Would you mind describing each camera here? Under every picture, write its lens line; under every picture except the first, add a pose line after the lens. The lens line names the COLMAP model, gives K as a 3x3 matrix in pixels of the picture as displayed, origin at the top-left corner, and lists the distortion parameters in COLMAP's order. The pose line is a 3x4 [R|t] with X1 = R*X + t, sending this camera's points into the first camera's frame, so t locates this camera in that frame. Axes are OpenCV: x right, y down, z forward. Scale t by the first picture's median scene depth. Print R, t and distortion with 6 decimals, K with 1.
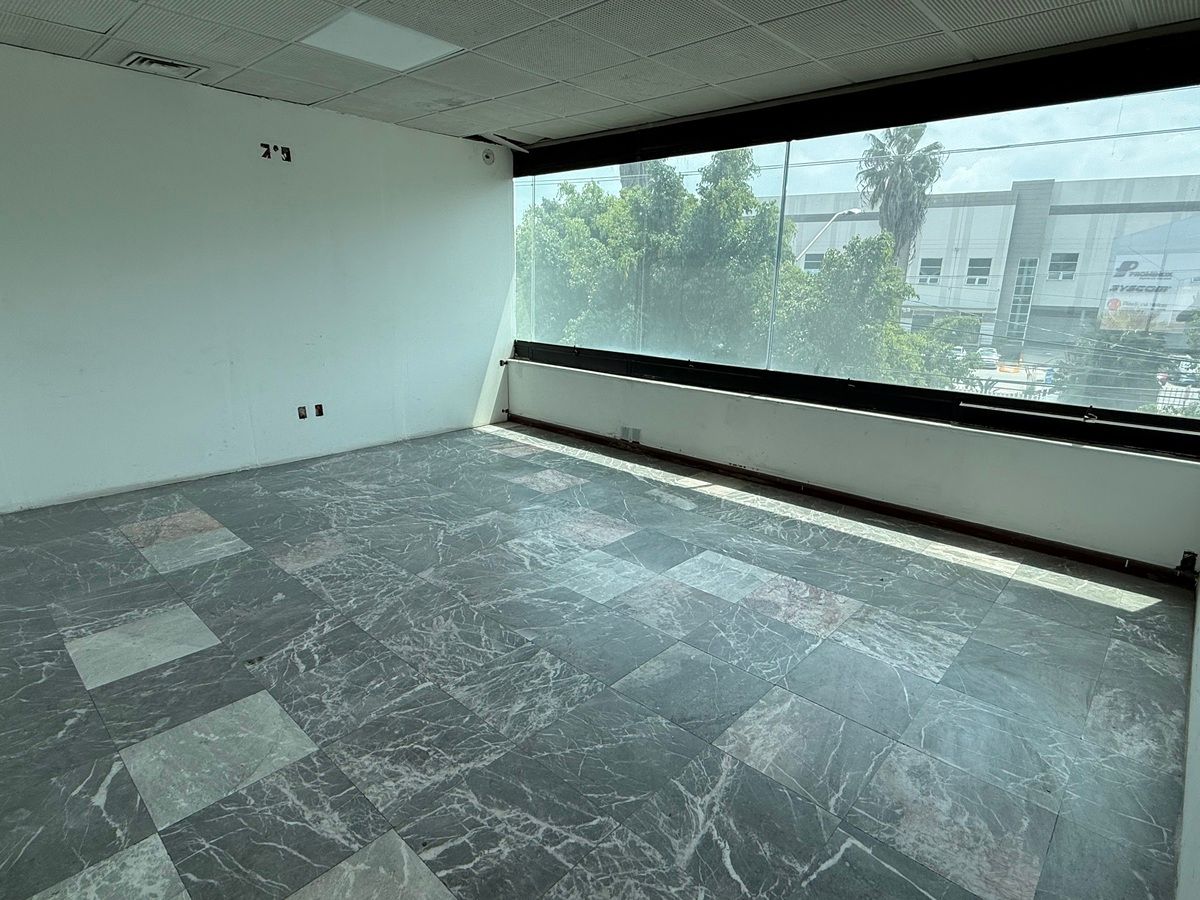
lens RADIAL K [[640.4, 0, 600.0], [0, 640.4, 450.0], [0, 0, 1]] dist [0.004491, 0.000374]
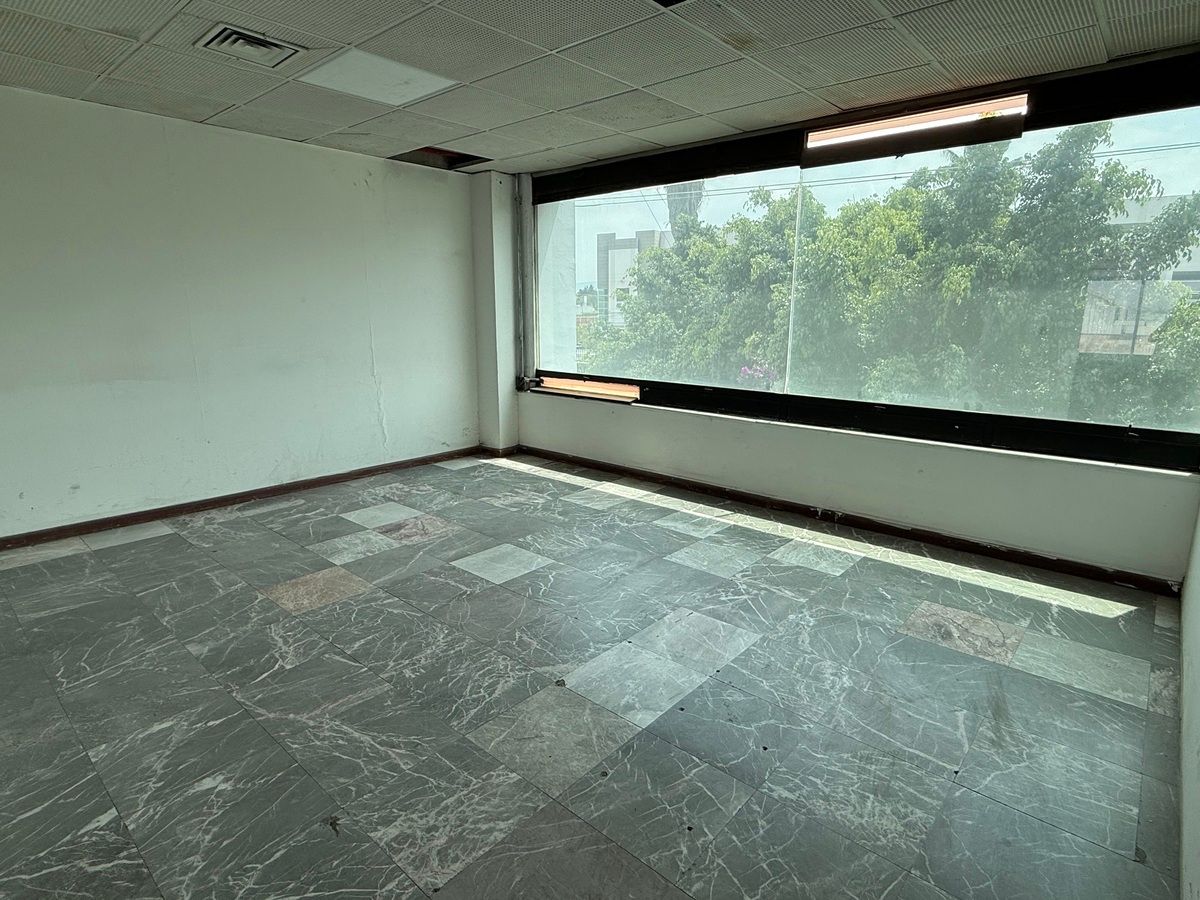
lens RADIAL K [[636.5, 0, 600.0], [0, 636.5, 450.0], [0, 0, 1]] dist [-0.002277, -0.000333]
pose [[0.999524, -0.026248, 0.016204, -0.123913], [0.026862, 0.998881, -0.038919, -0.031672], [-0.015164, 0.039336, 0.999111, 0.109443]]
